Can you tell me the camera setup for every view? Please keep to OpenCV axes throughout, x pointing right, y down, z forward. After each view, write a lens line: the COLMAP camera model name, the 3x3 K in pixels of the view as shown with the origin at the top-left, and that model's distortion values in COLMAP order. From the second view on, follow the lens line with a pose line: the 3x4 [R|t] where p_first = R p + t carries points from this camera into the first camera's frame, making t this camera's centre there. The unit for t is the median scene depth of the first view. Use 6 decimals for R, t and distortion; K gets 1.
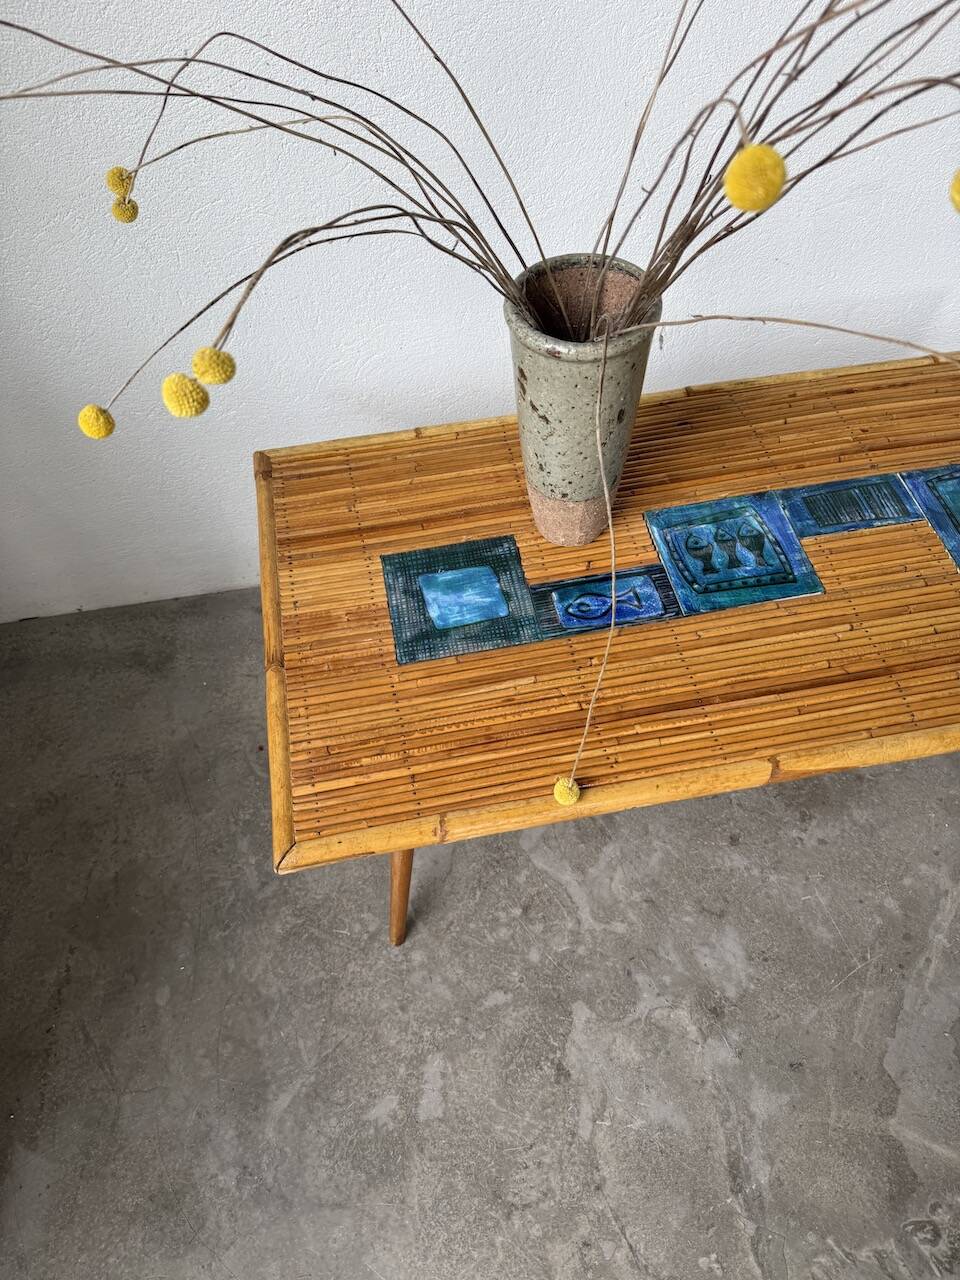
lens RADIAL K [[916.7, 0, 489.5], [0, 916.7, 641.2], [0, 0, 1]] dist [0.000537, -0.009084]
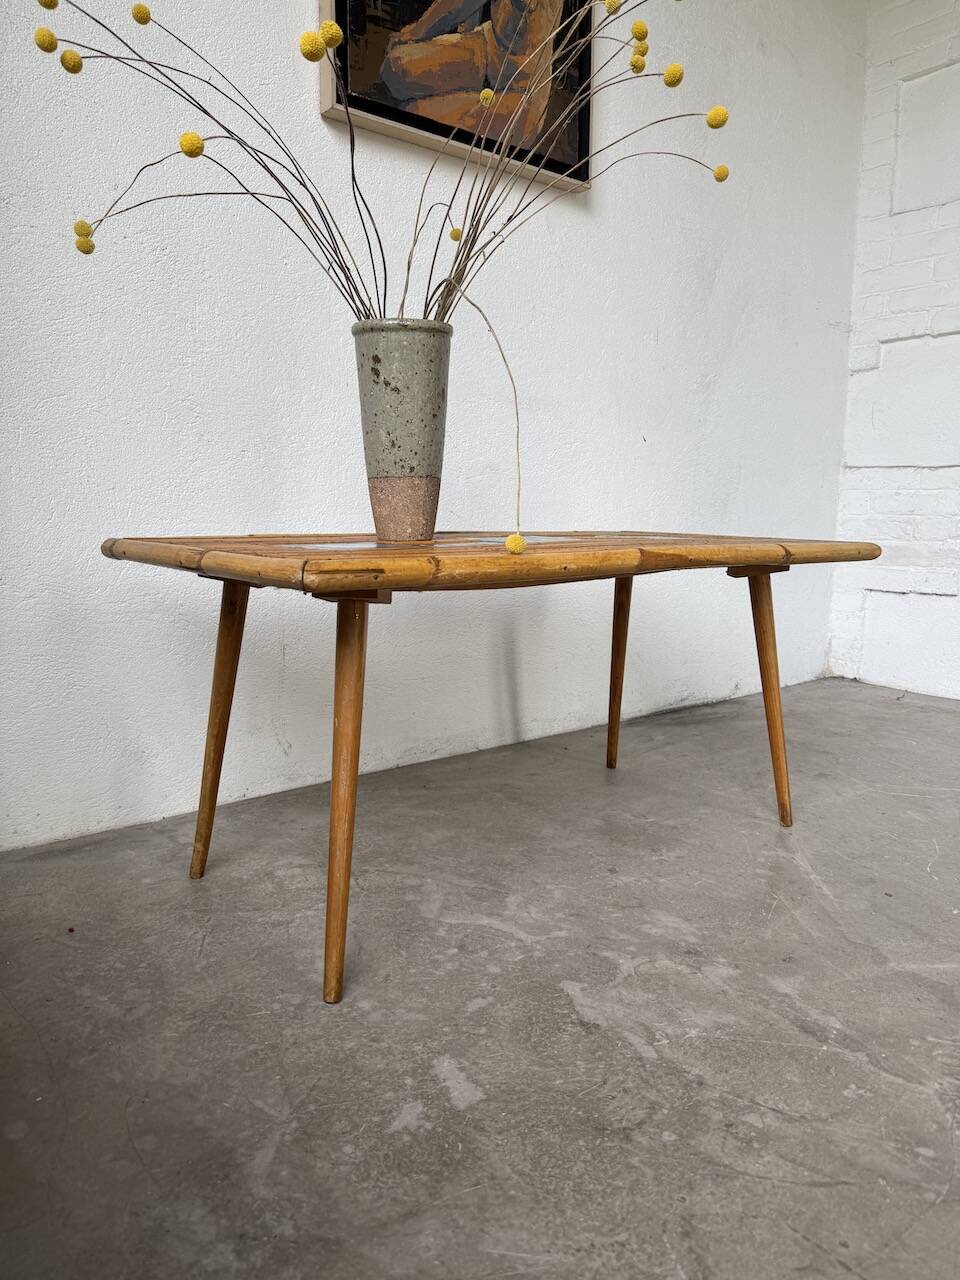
lens RADIAL K [[911.3, 0, 479.6], [0, 911.3, 633.5], [0, 0, 1]] dist [-0.004759, -0.002248]
pose [[0.875862, -0.036894, 0.481149, -0.402597], [0.373042, 0.684258, -0.626602, 0.735339], [-0.306112, 0.728306, 0.613079, 0.286868]]
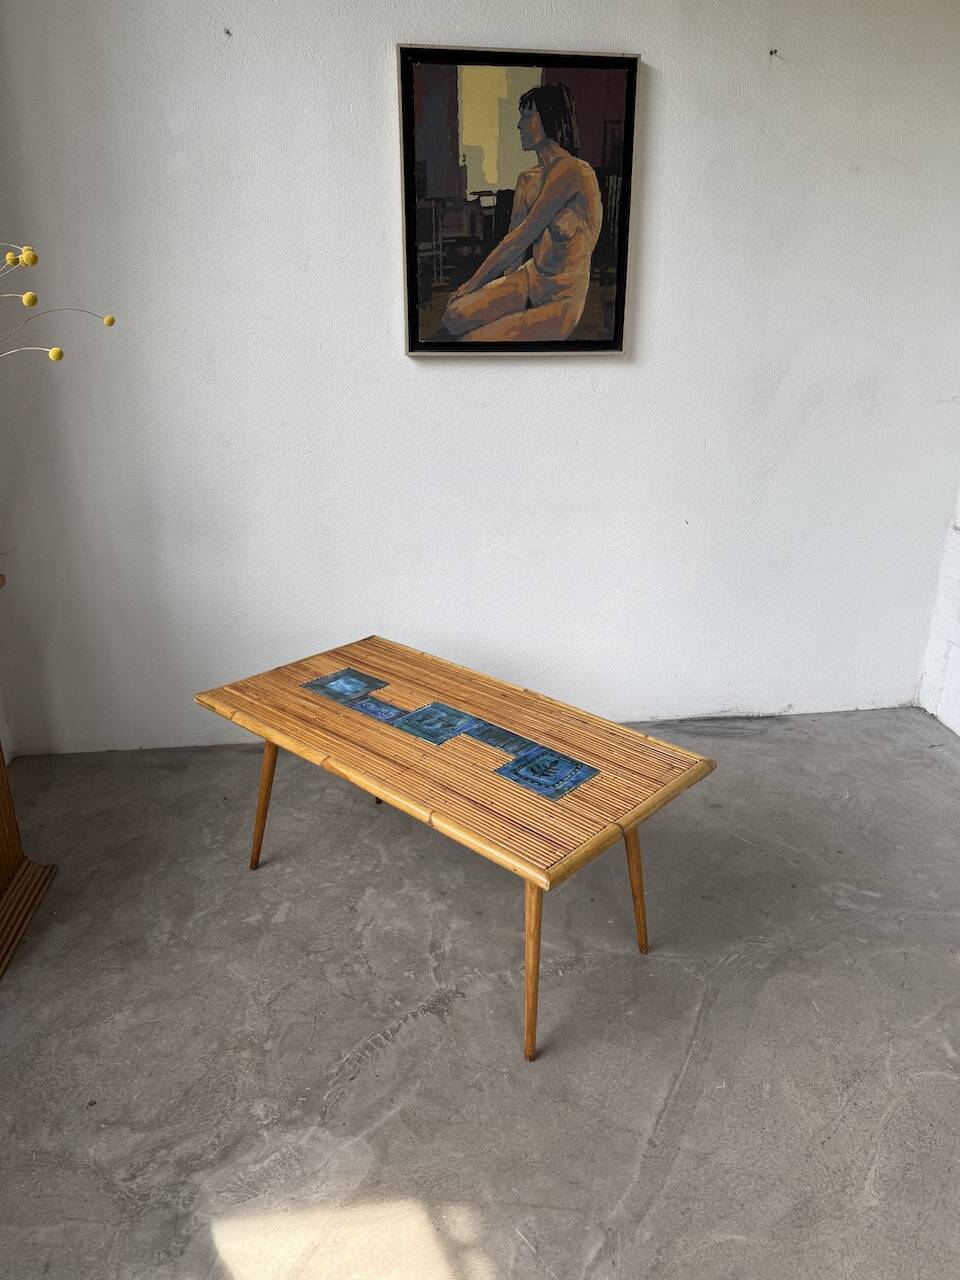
lens RADIAL K [[893.3, 0, 486.0], [0, 893.3, 634.4], [0, 0, 1]] dist [0.108768, -0.236009]
pose [[0.998521, 0.043584, -0.032515, 0.401053], [-0.054287, 0.833234, -0.550249, 1.040775], [0.003110, 0.551201, 0.834367, -0.870619]]
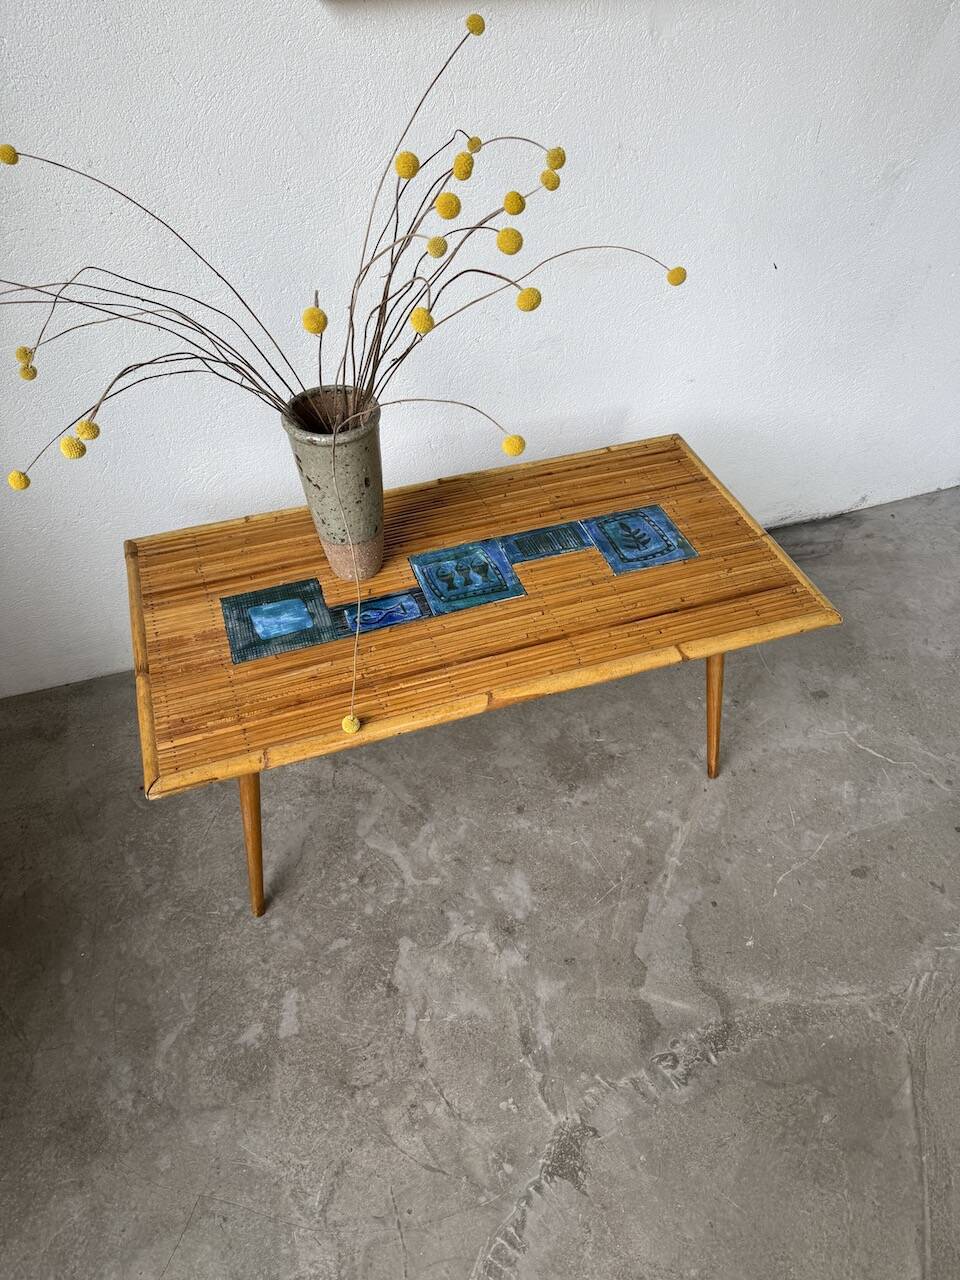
lens RADIAL K [[907.5, 0, 482.6], [0, 907.5, 641.1], [0, 0, 1]] dist [0.015039, -0.026539]
pose [[0.990117, -0.086539, 0.110361, 0.111412], [0.104298, 0.980438, -0.166921, 0.228120], [-0.093757, 0.176782, 0.979774, -0.362137]]
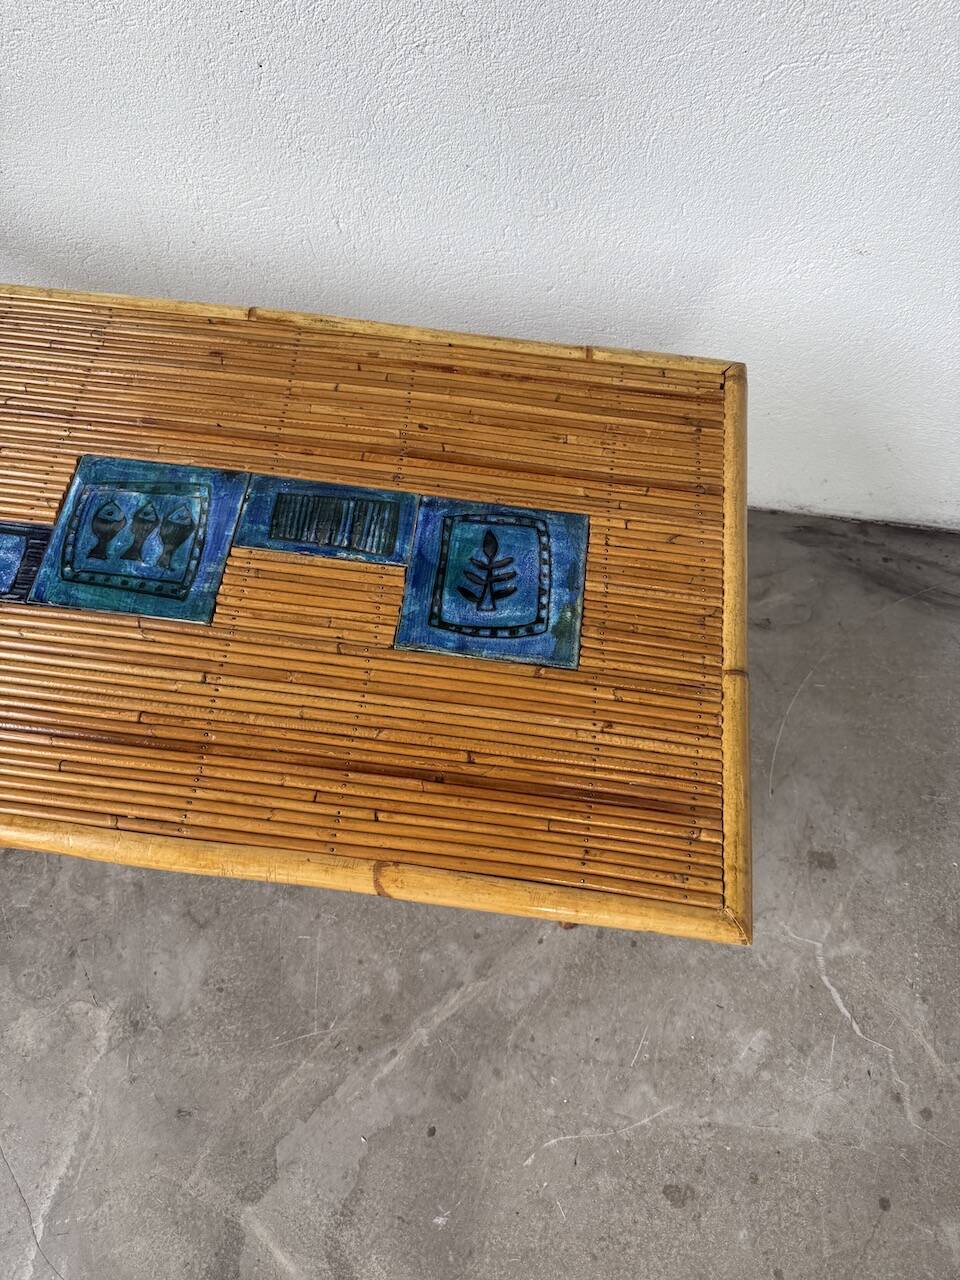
lens RADIAL K [[907.4, 0, 475.3], [0, 907.4, 647.9], [0, 0, 1]] dist [-0.007536, -0.002680]
pose [[0.952839, 0.287788, -0.096308, 0.582839], [-0.268451, 0.947305, 0.174777, -0.201206], [0.141532, -0.140680, 0.979887, 0.255305]]
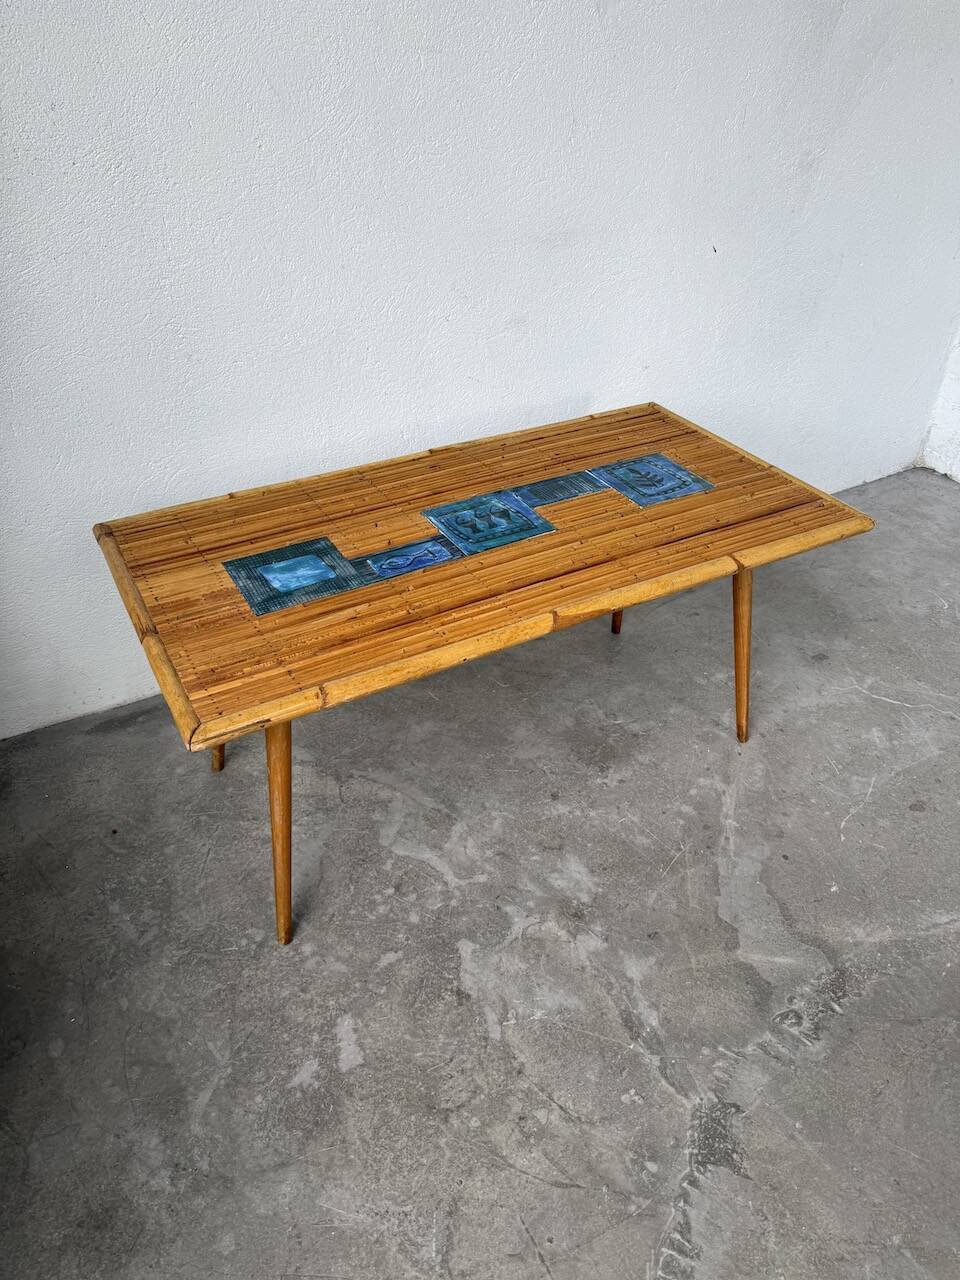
lens RADIAL K [[908.9, 0, 486.3], [0, 908.9, 637.4], [0, 0, 1]] dist [0.005366, -0.012586]
pose [[0.947203, -0.165919, 0.274366, -0.125600], [0.246968, 0.923254, -0.294293, 0.419505], [-0.204480, 0.346515, 0.915486, -0.152402]]
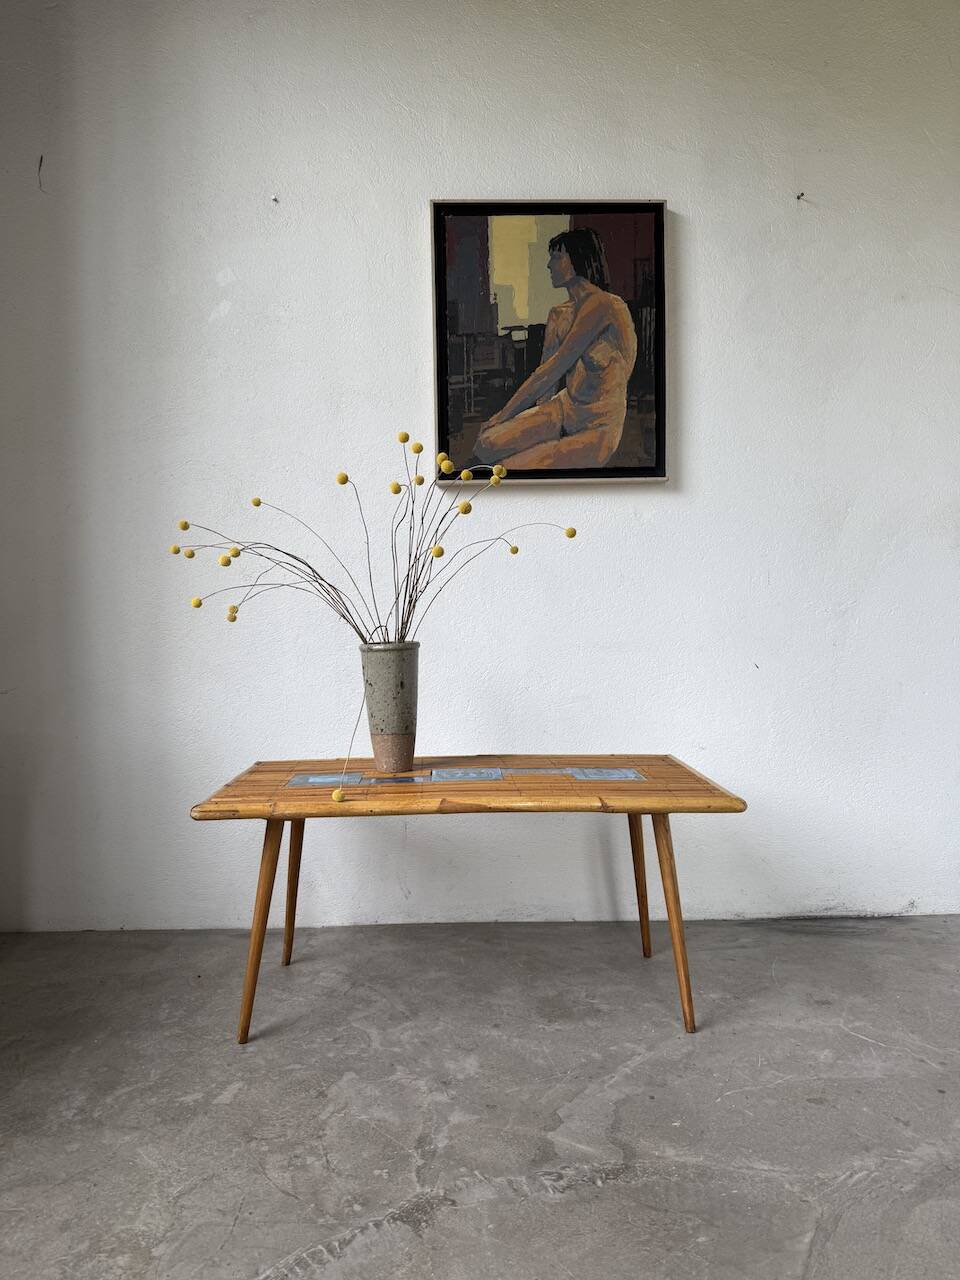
lens RADIAL K [[908.4, 0, 474.0], [0, 908.4, 621.2], [0, 0, 1]] dist [-0.003714, -0.003354]
pose [[0.987894, 0.011213, -0.154727, 0.529959], [-0.132181, 0.582933, -0.801696, 1.167855], [0.081206, 0.812443, 0.577358, -0.361927]]
